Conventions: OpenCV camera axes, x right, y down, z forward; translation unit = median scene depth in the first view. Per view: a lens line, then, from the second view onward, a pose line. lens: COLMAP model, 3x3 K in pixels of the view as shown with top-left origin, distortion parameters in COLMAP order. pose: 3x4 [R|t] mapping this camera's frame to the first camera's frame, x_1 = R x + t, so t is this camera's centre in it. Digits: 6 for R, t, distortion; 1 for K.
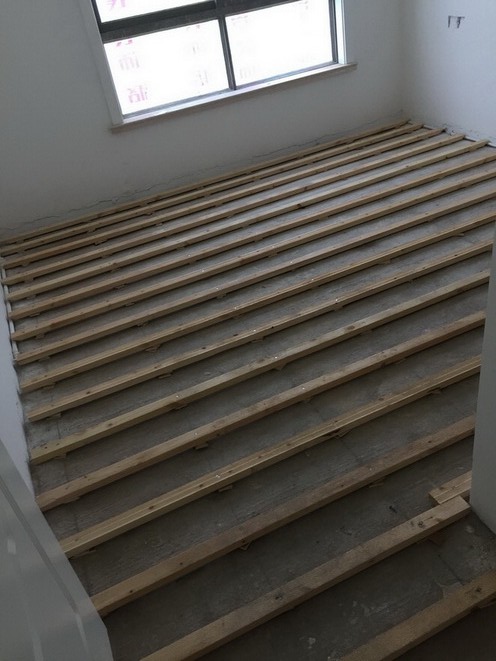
lens RADIAL K [[567.8, 0, 246.3], [0, 567.8, 332.6], [0, 0, 1]] dist [0.065786, -0.075971]
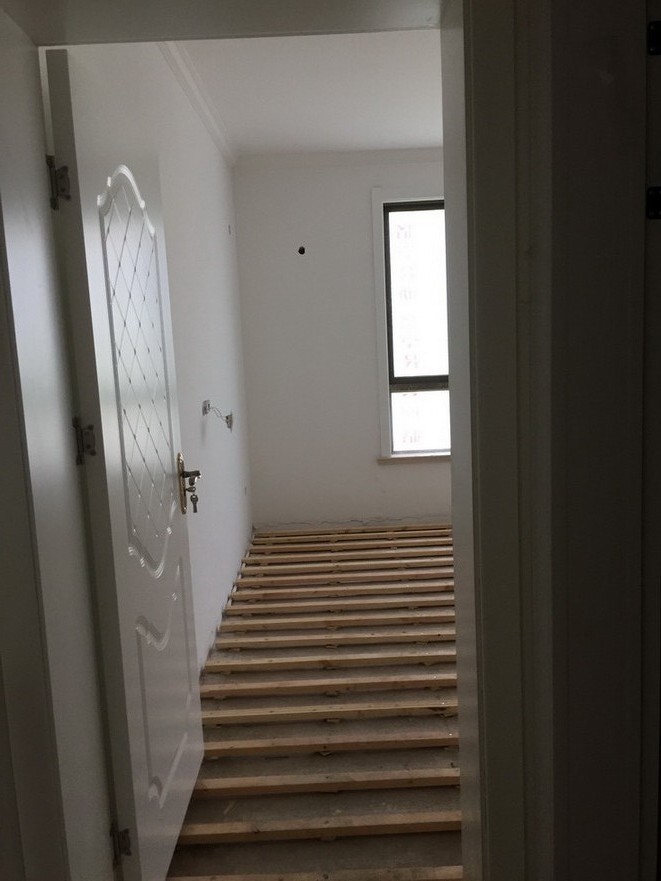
lens RADIAL K [[756.8, 0, 328.2], [0, 756.8, 443.3], [0, 0, 1]] dist [0.065786, -0.075971]
pose [[0.913342, 0.155357, -0.376392, 0.227589], [-0.292954, 0.892713, -0.342404, 0.148607], [0.282815, 0.422997, 0.860865, -0.306486]]
